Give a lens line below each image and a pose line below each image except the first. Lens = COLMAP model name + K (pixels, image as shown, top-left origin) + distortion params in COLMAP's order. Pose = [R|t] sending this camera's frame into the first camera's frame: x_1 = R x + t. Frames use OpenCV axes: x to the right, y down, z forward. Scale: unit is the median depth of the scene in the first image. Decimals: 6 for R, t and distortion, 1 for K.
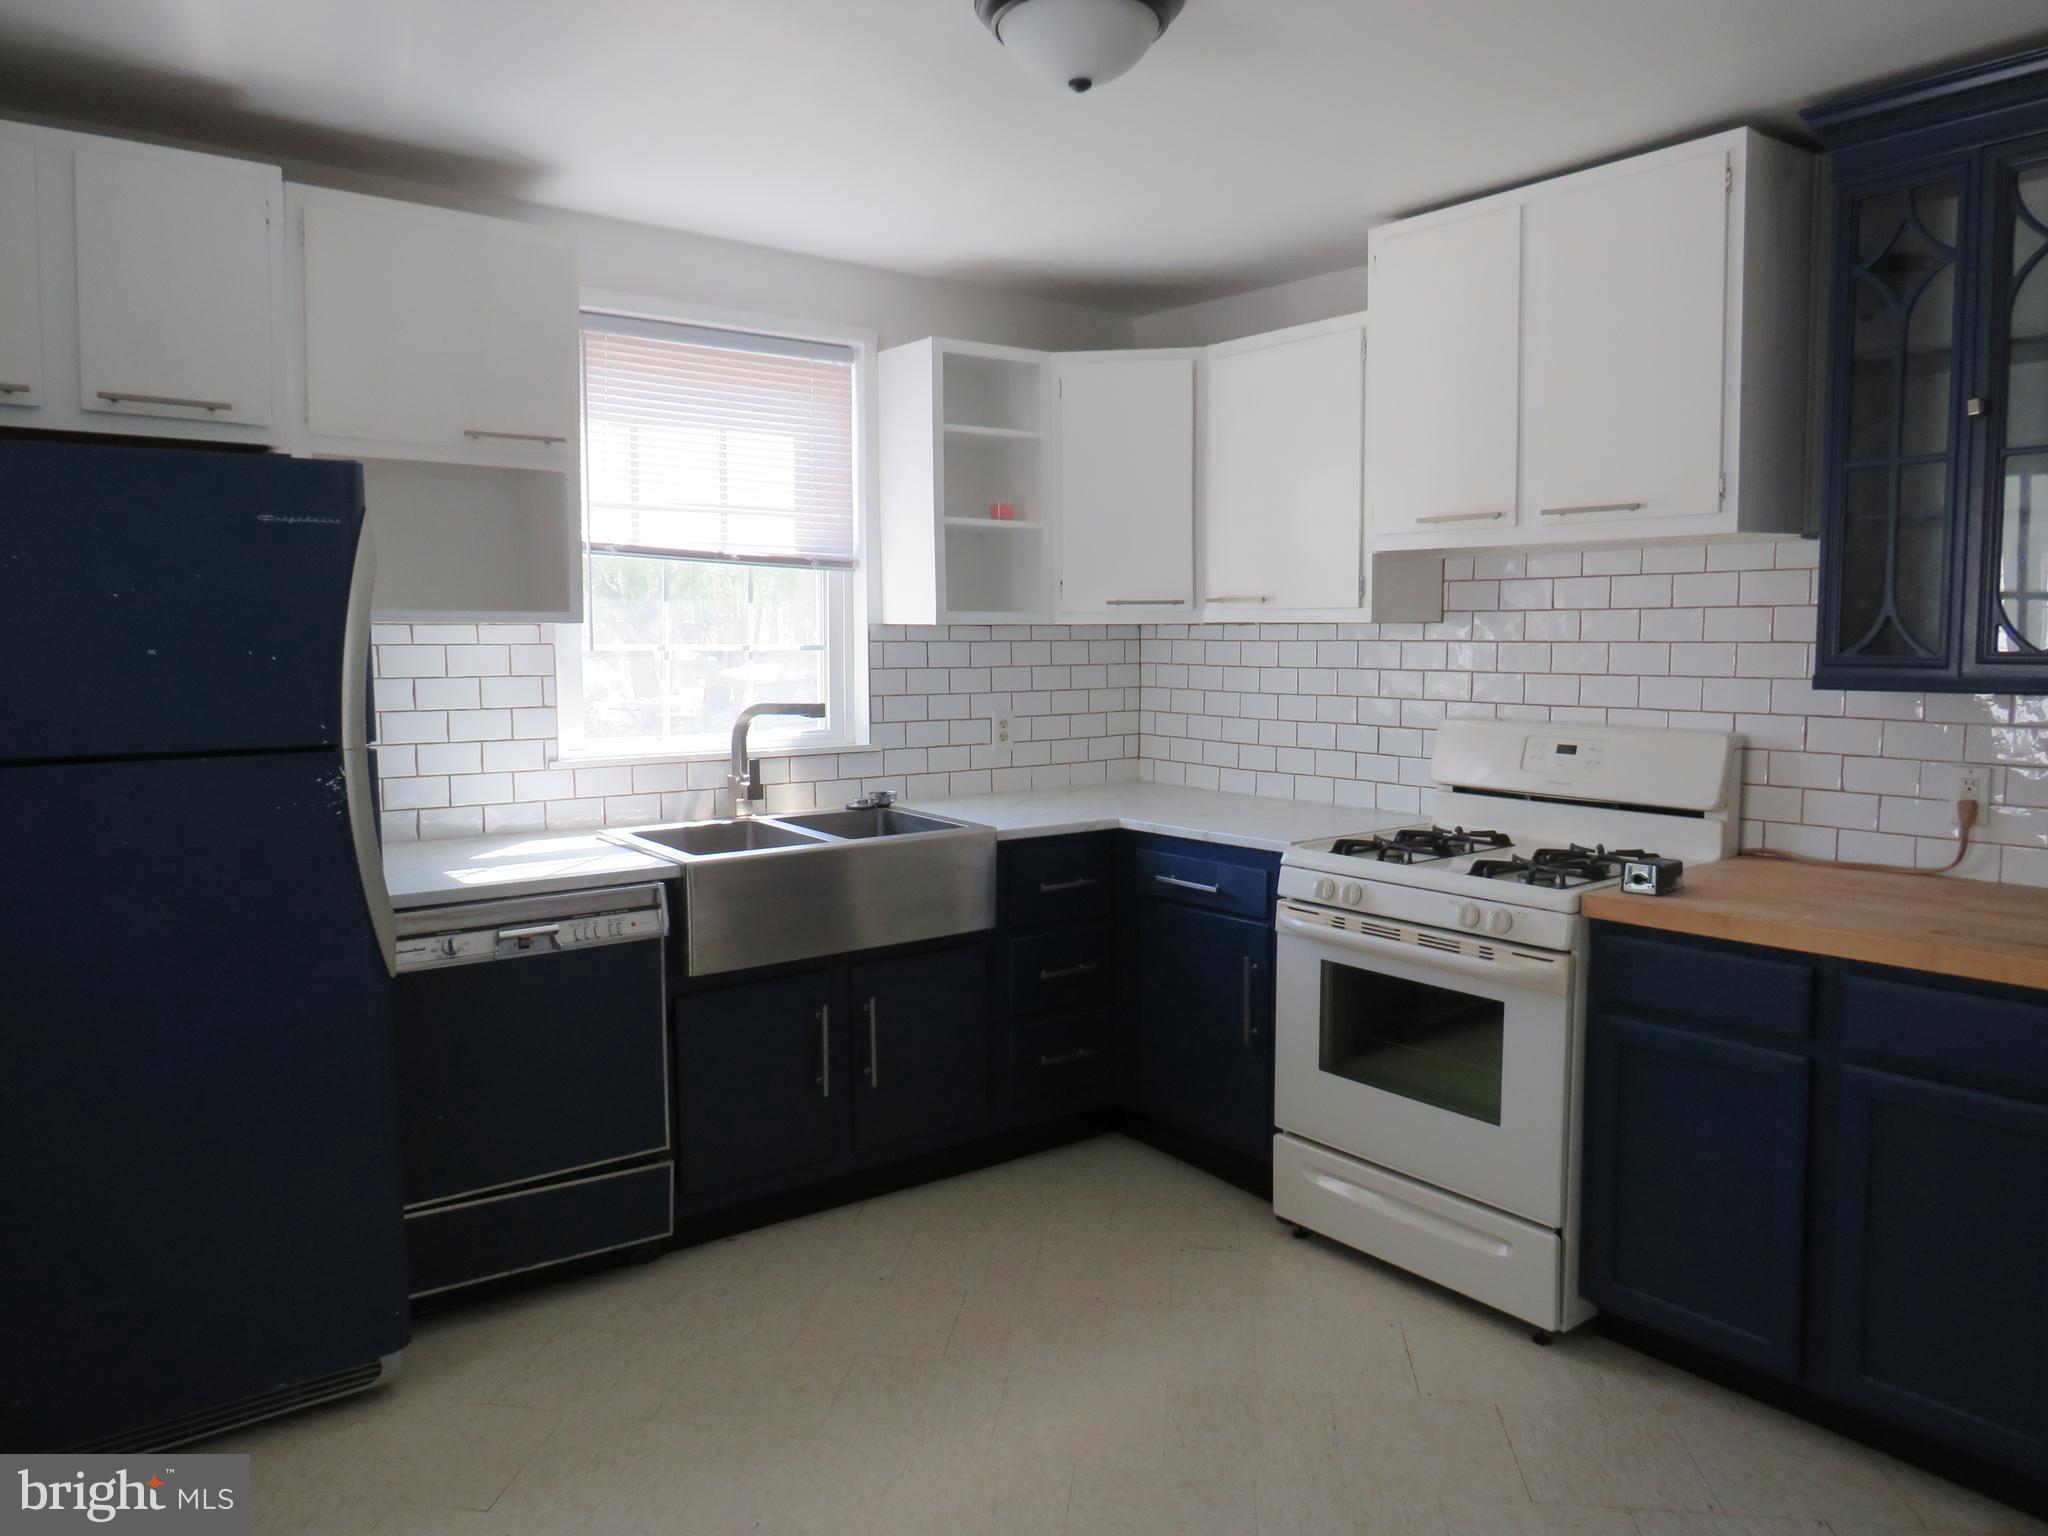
lens RADIAL K [[1479.7, 0, 1029.2], [0, 1479.7, 769.0], [0, 0, 1]] dist [-0.000358, -0.004756]
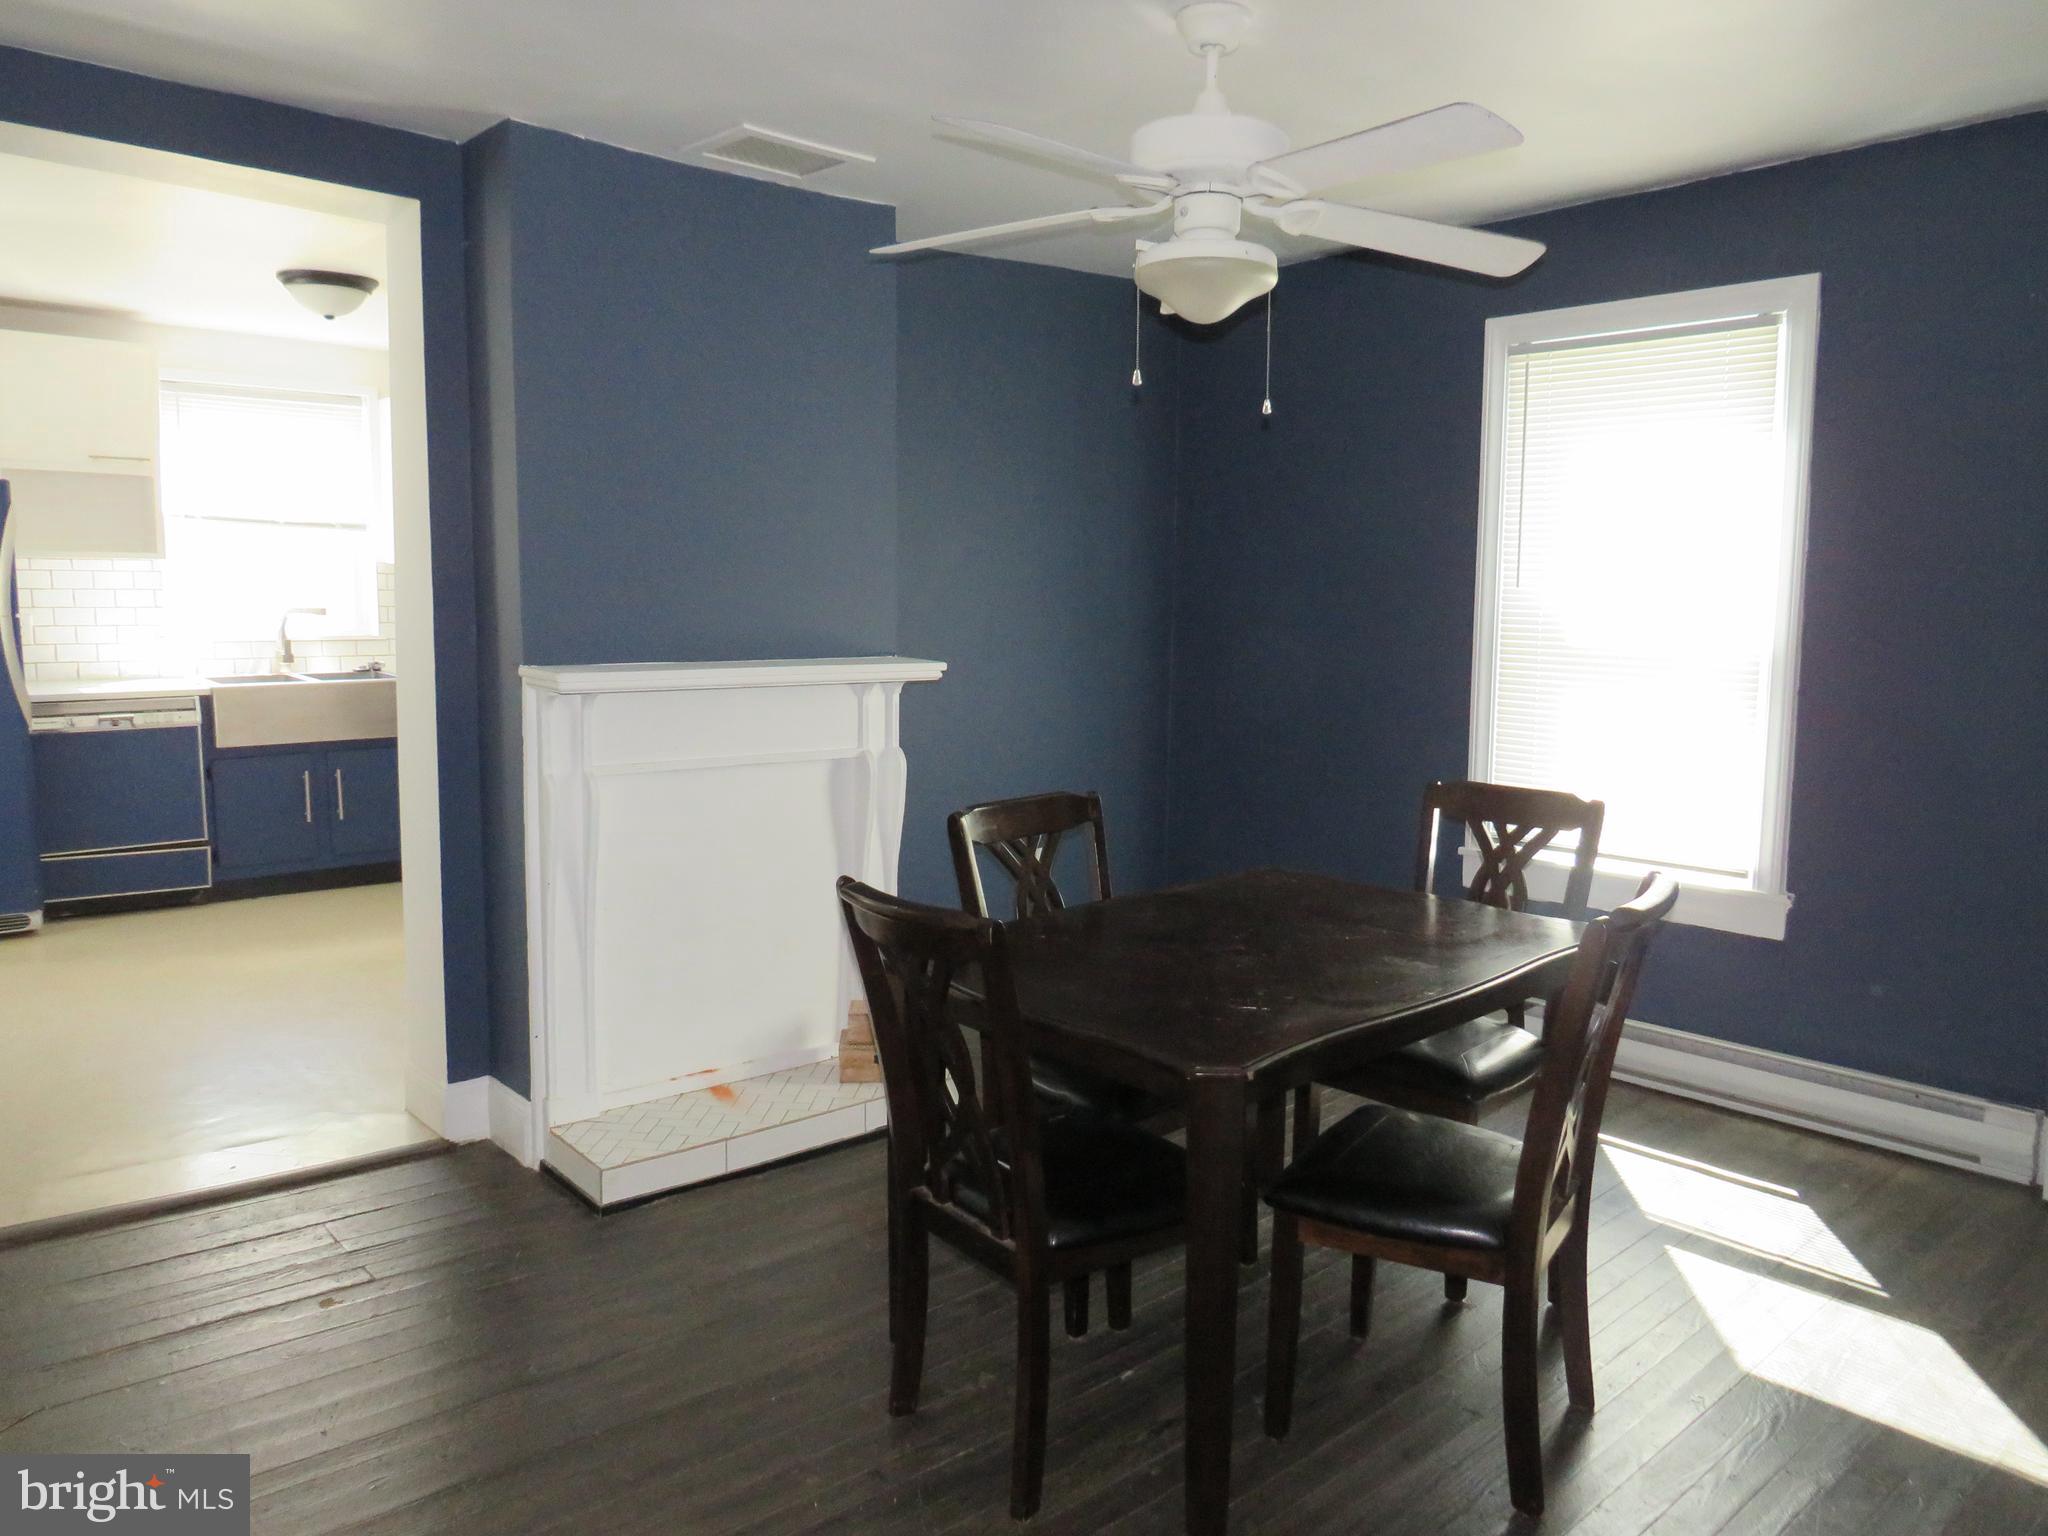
lens RADIAL K [[1479.7, 0, 1017.0], [0, 1479.7, 770.5], [0, 0, 1]] dist [-0.000358, -0.004756]
pose [[0.998808, 0.009824, 0.047818, 0.744943], [-0.011364, 0.999422, 0.032047, 0.103385], [-0.047476, -0.032552, 0.998342, -0.991080]]
